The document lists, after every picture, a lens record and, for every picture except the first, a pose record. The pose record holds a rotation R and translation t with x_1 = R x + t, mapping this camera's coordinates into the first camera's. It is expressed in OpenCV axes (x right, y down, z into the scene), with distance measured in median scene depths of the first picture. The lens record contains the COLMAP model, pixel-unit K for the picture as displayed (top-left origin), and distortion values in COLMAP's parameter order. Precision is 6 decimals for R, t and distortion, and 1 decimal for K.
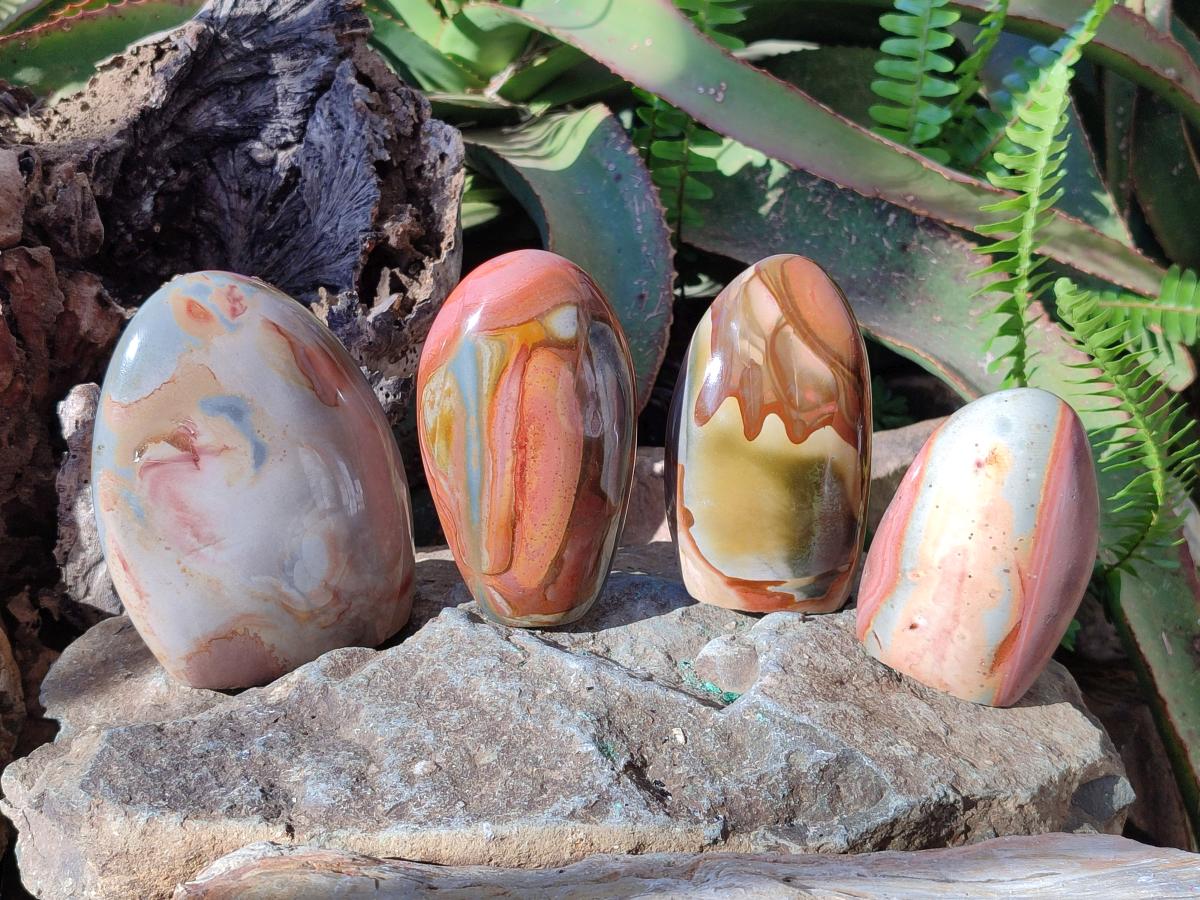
lens RADIAL K [[1881.9, 0, 600.0], [0, 1881.9, 450.0], [0, 0, 1]] dist [0.412208, -3.550784]
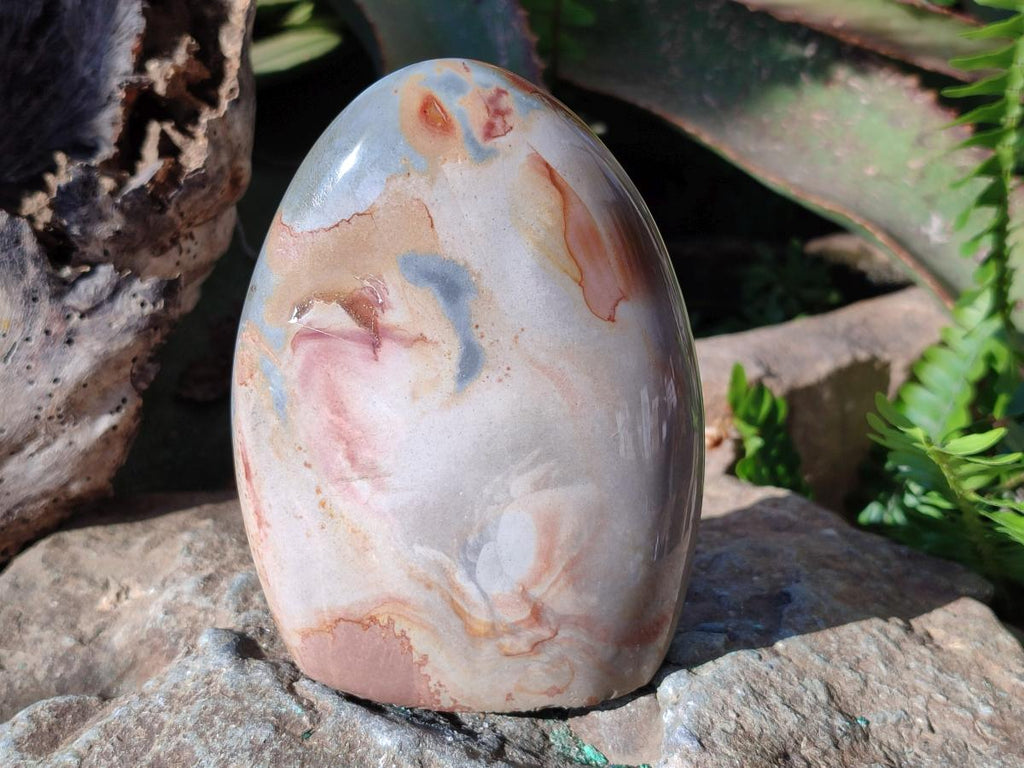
lens RADIAL K [[1517.0, 0, 512.0], [0, 1517.0, 384.0], [0, 0, 1]] dist [-0.010166, -0.068094]
pose [[0.999927, -0.012092, 0.000234, 0.027291], [0.012012, 0.995191, 0.097214, -0.051937], [-0.001409, -0.097204, 0.995263, 0.408660]]
